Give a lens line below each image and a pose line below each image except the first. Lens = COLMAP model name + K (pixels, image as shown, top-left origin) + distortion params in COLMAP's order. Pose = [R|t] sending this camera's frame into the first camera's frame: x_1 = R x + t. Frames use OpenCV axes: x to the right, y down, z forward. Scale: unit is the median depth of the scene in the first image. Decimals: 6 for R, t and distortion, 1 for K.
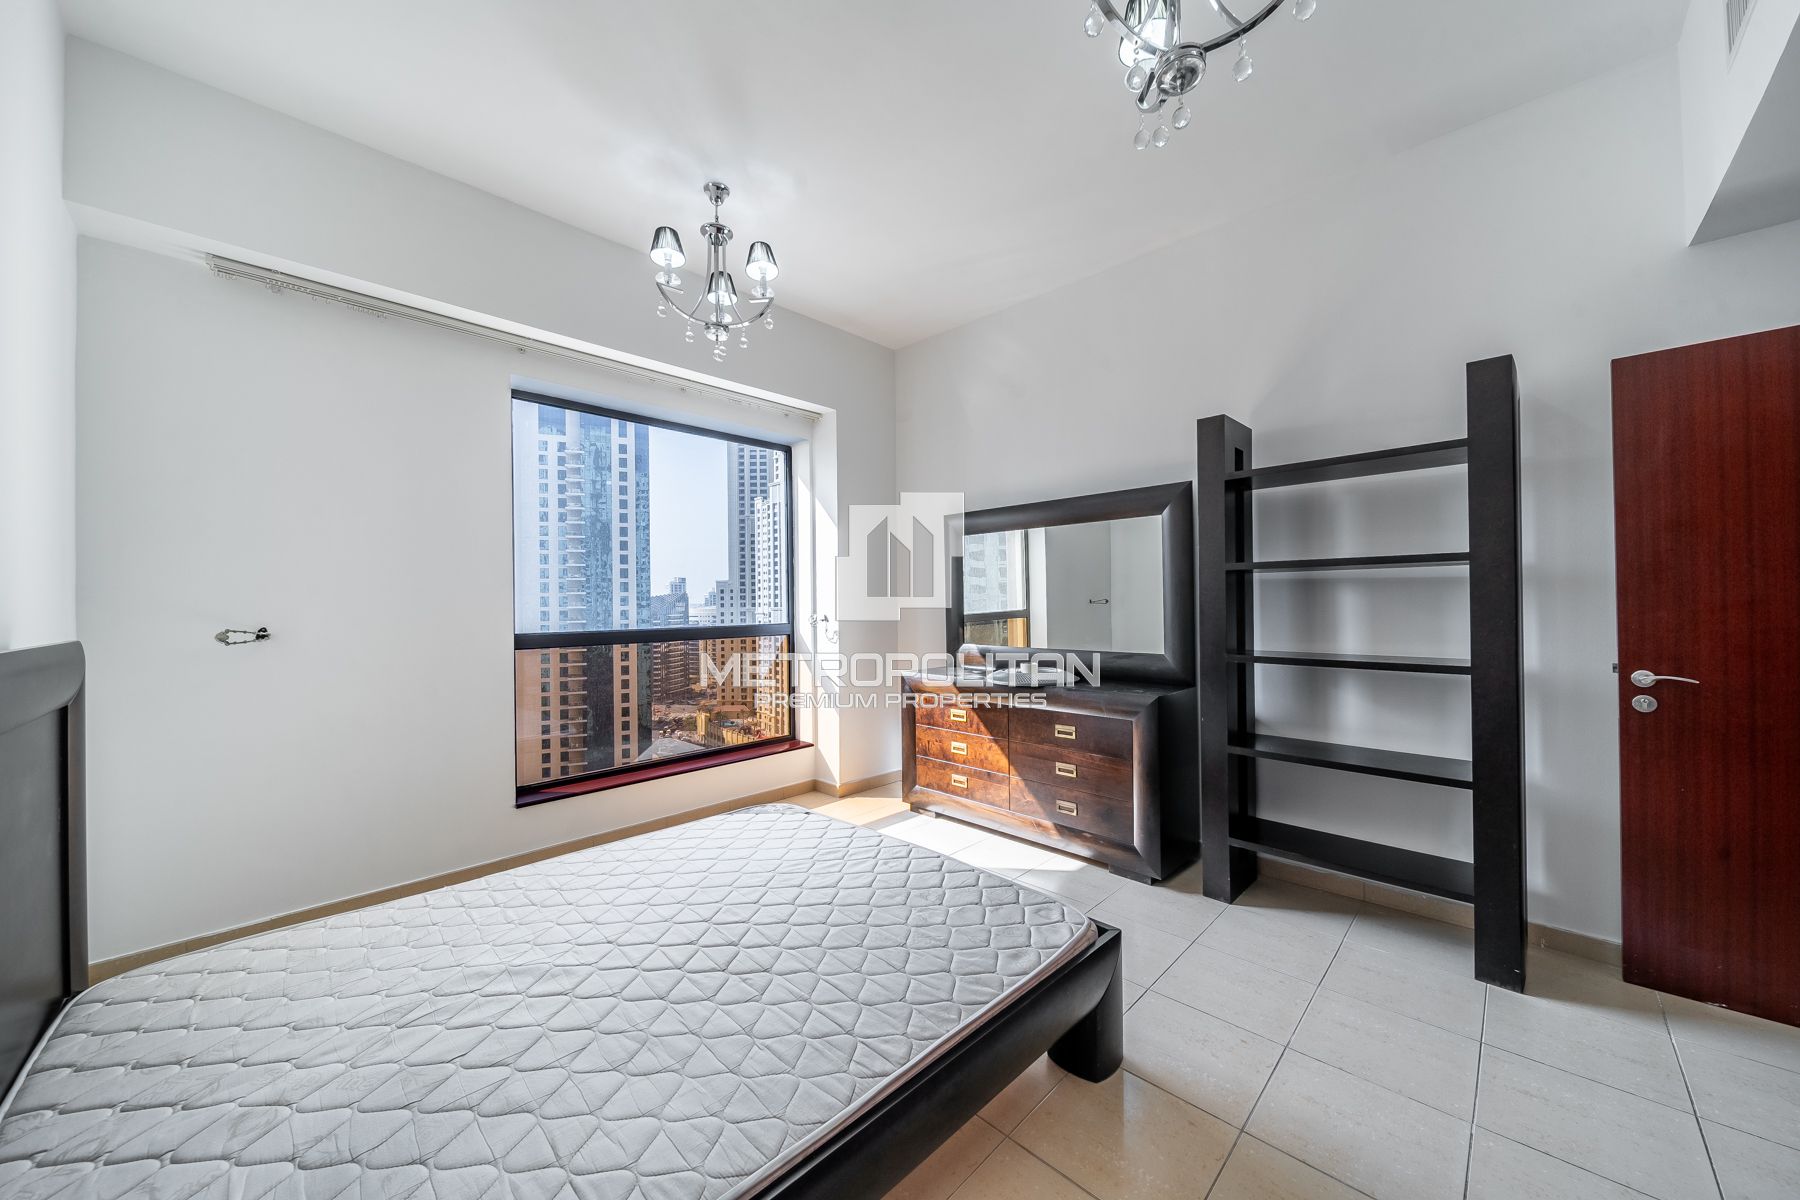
lens RADIAL K [[638.4, 0, 902.4], [0, 638.4, 599.5], [0, 0, 1]] dist [0.008364, -0.003564]
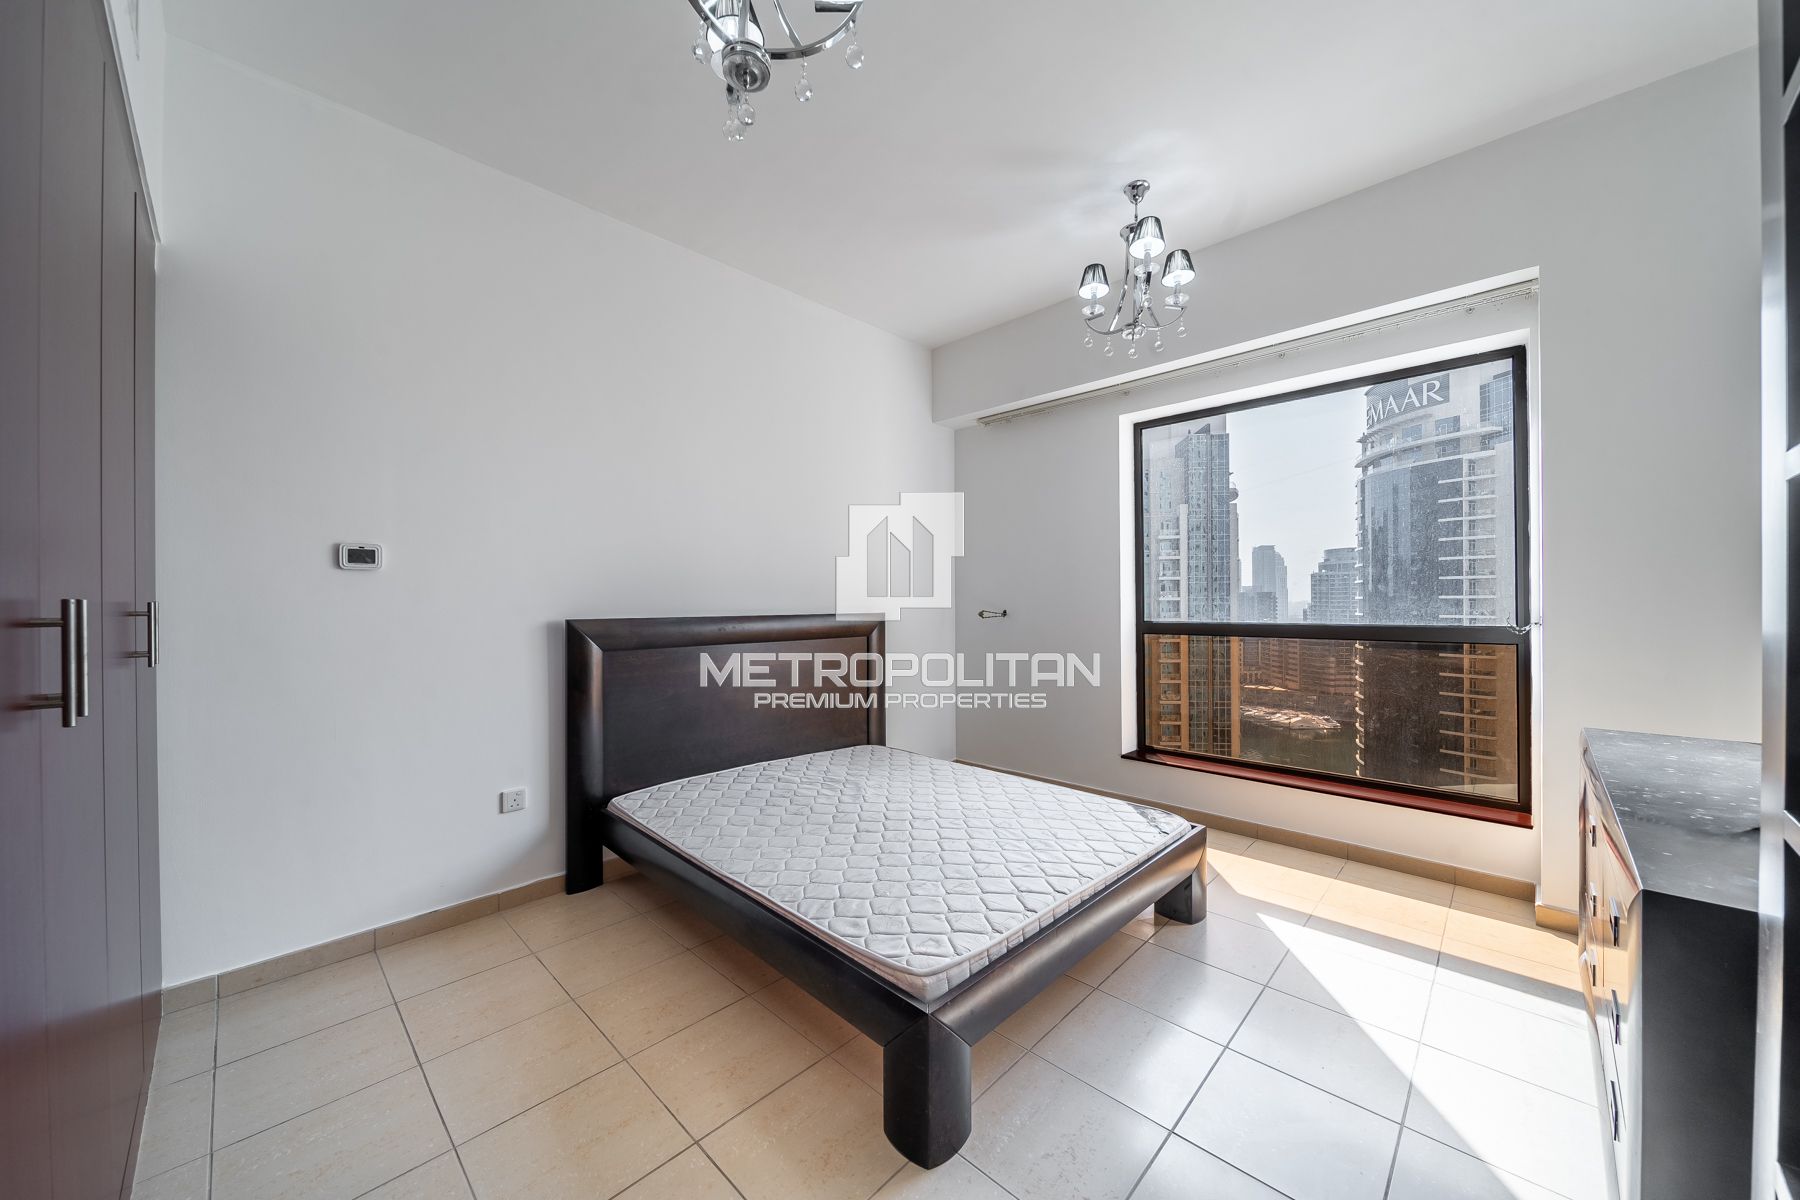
lens RADIAL K [[638.4, 0, 902.4], [0, 638.4, 599.5], [0, 0, 1]] dist [0.008364, -0.003564]
pose [[0.006136, 0.010392, -0.999927, 0.761741], [0.016035, 0.999816, 0.010490, -0.008694], [0.999853, -0.016098, 0.005968, 0.648176]]
